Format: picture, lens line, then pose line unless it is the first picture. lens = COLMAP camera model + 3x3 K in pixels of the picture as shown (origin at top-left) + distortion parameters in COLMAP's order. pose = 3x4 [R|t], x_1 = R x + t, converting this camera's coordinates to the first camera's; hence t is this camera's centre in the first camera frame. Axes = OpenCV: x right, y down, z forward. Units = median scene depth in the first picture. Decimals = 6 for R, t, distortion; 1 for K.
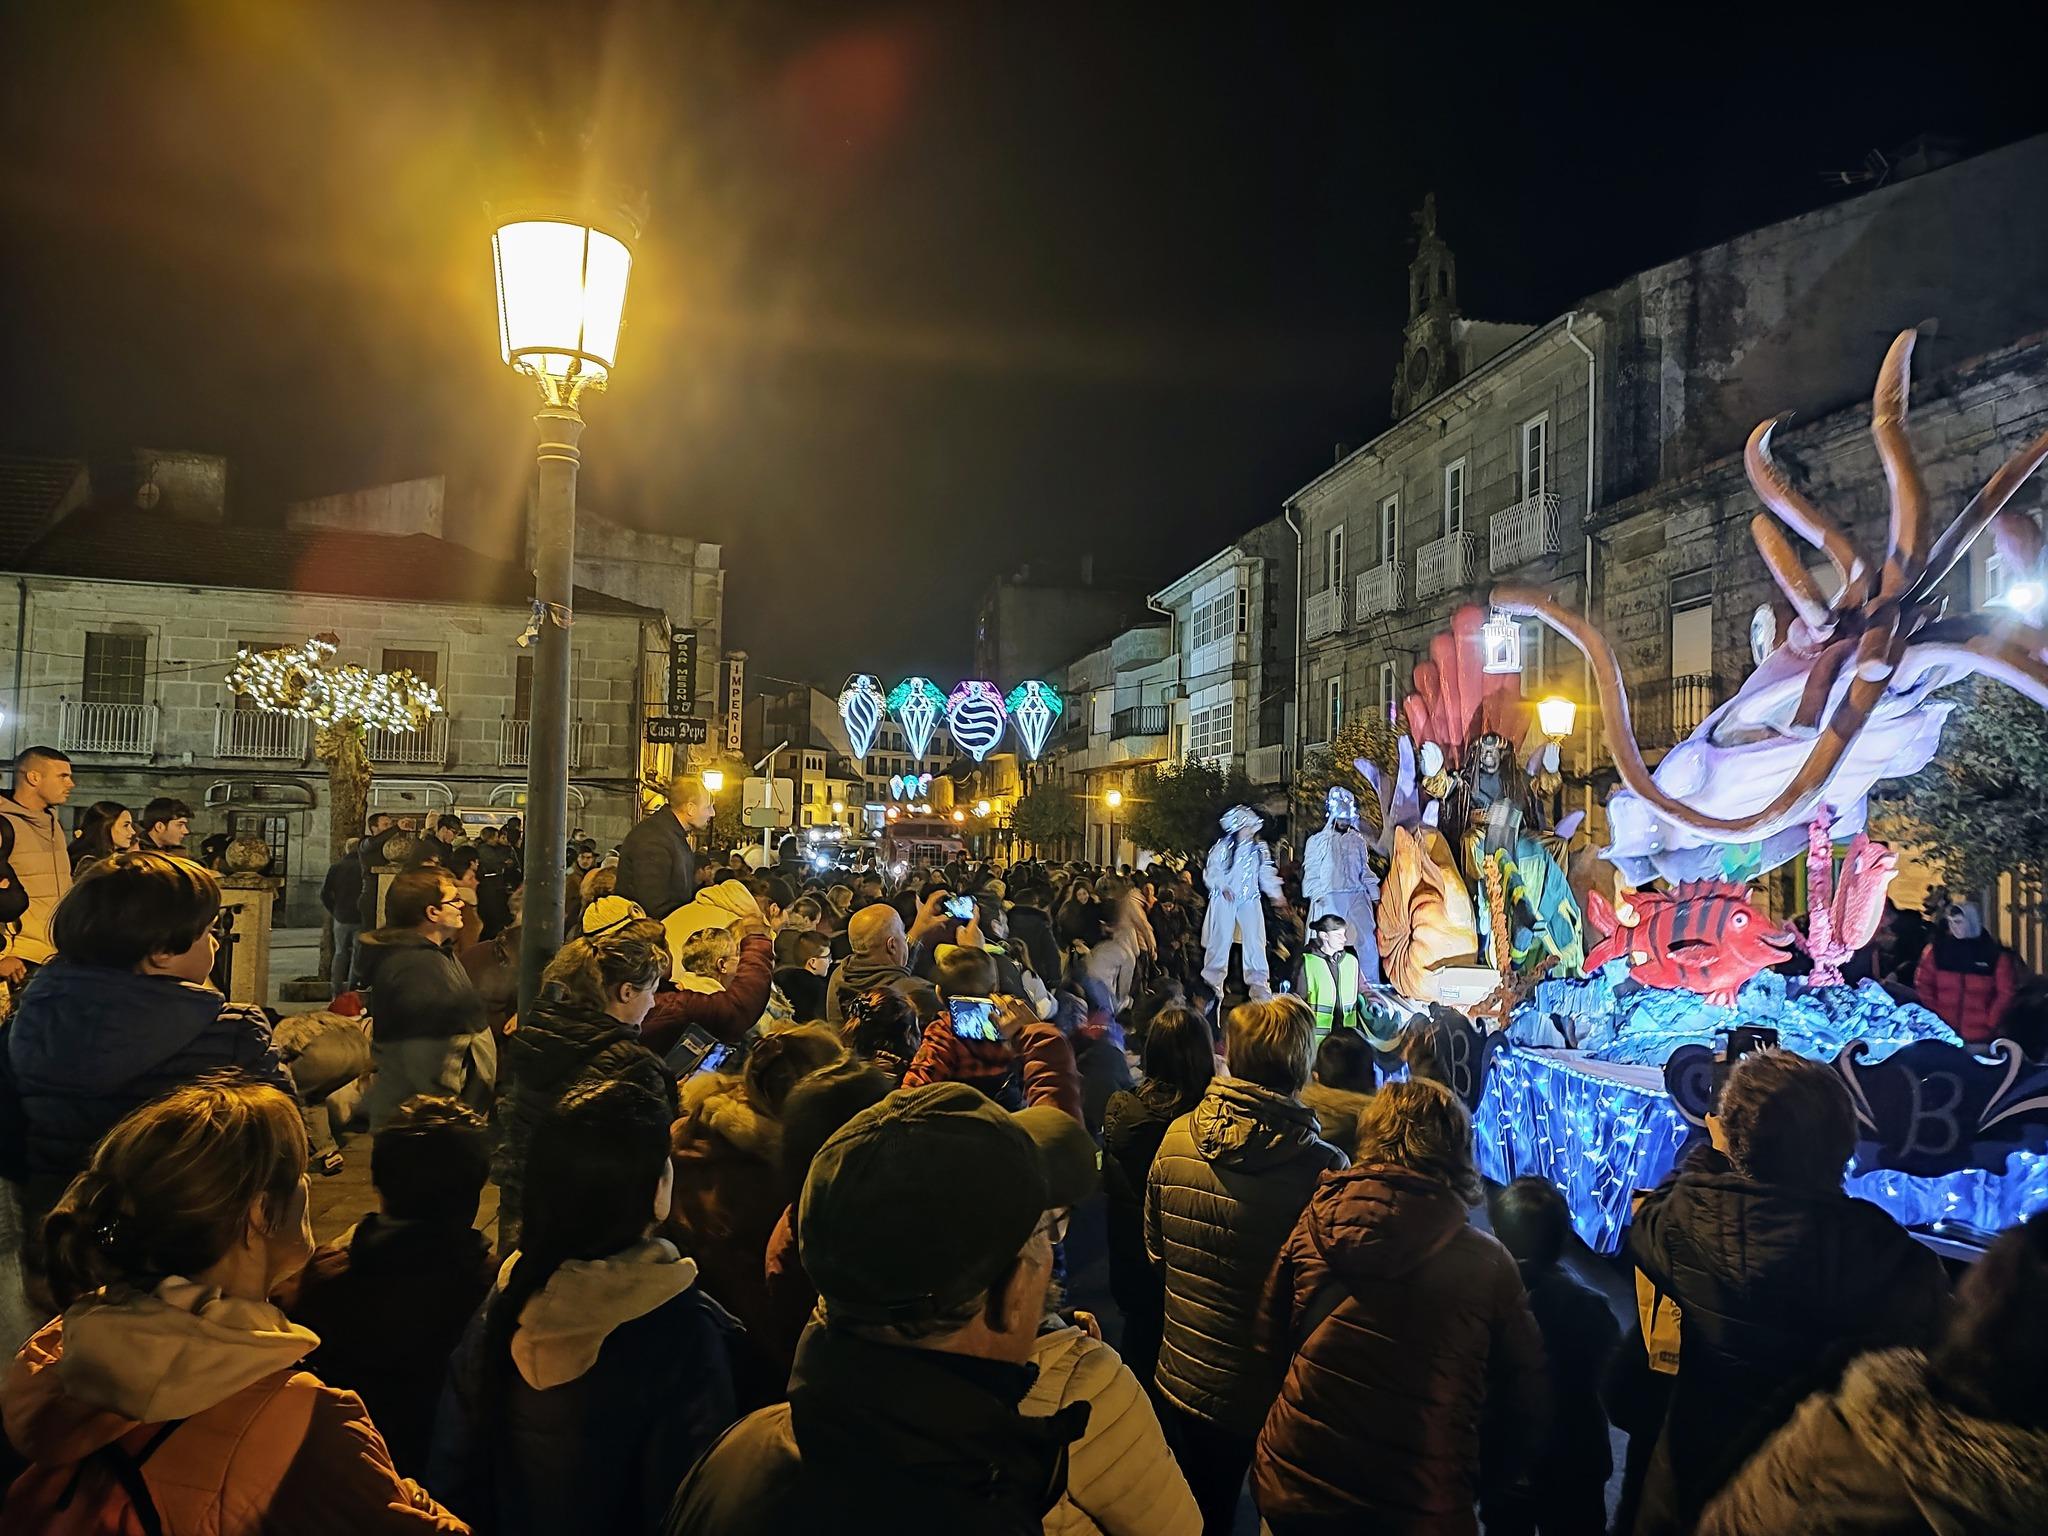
lens RADIAL K [[1471.6, 0, 1036.1], [0, 1471.6, 761.2], [0, 0, 1]] dist [0.075282, -0.087655]
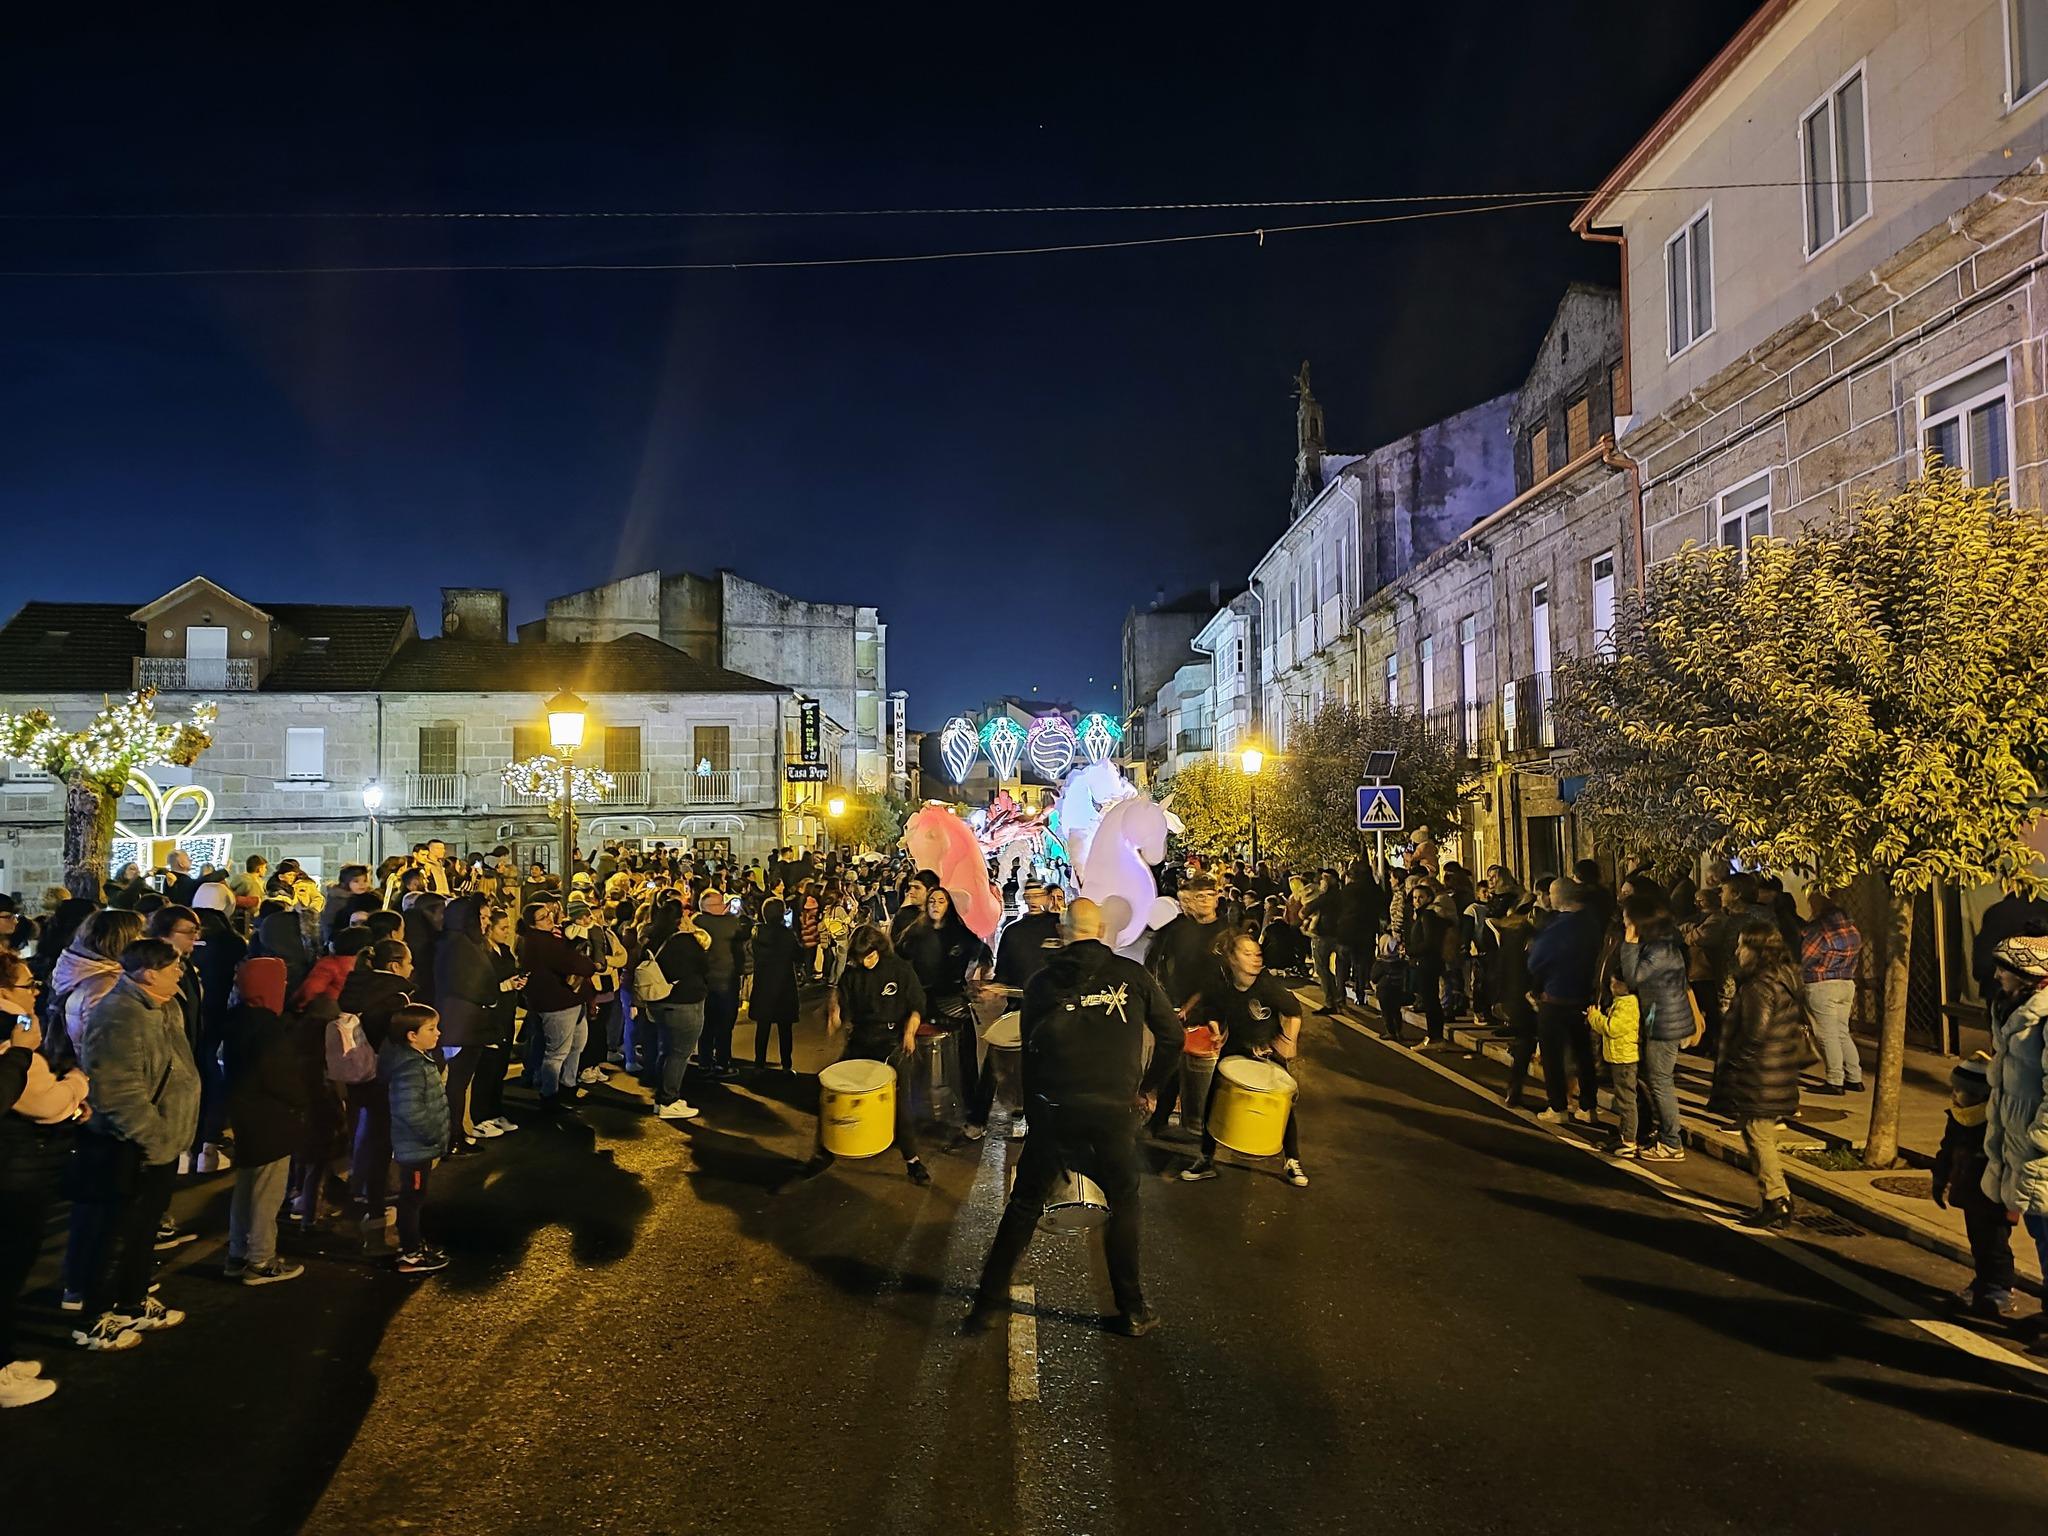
lens RADIAL K [[1474.3, 0, 1036.6], [0, 1474.3, 760.2], [0, 0, 1]] dist [0.058460, -0.058924]
pose [[0.985961, -0.044888, -0.160830, 0.199331], [0.045284, 0.998973, -0.001206, -0.021539], [0.160719, -0.006094, 0.986981, -0.346713]]
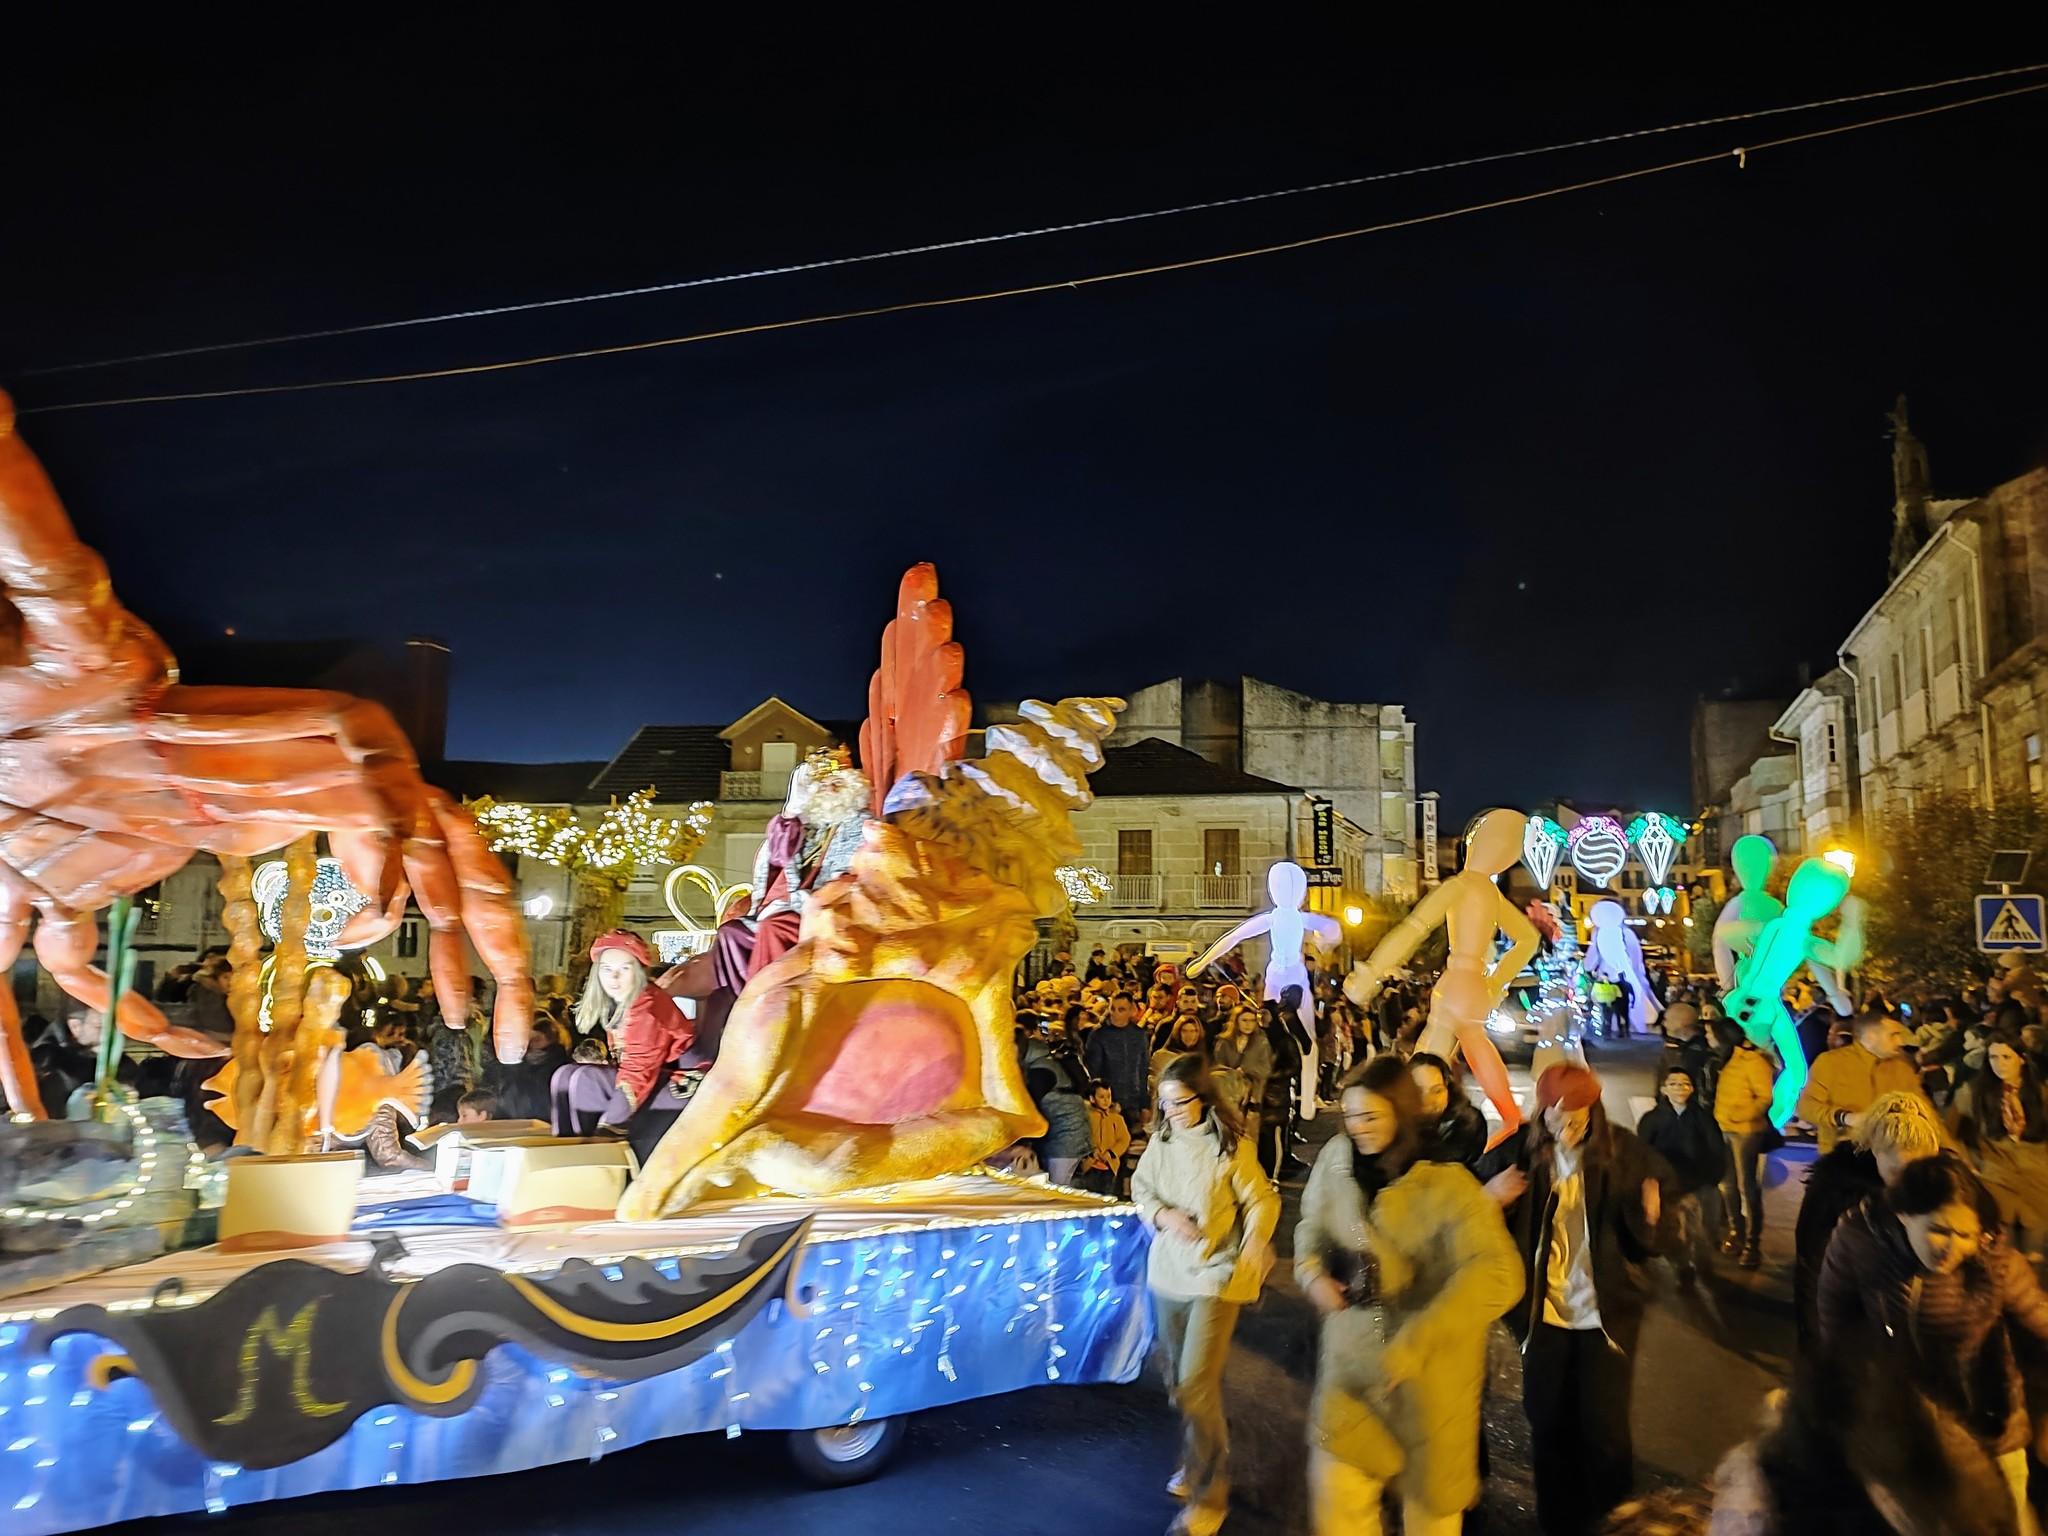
lens RADIAL K [[1485.3, 0, 1040.5], [0, 1485.3, 765.5], [0, 0, 1]] dist [0.055616, -0.075008]
pose [[0.867277, -0.075519, -0.492064, 0.210431], [0.038869, 0.995682, -0.084303, -0.018116], [0.496306, 0.053988, 0.866467, -0.298144]]
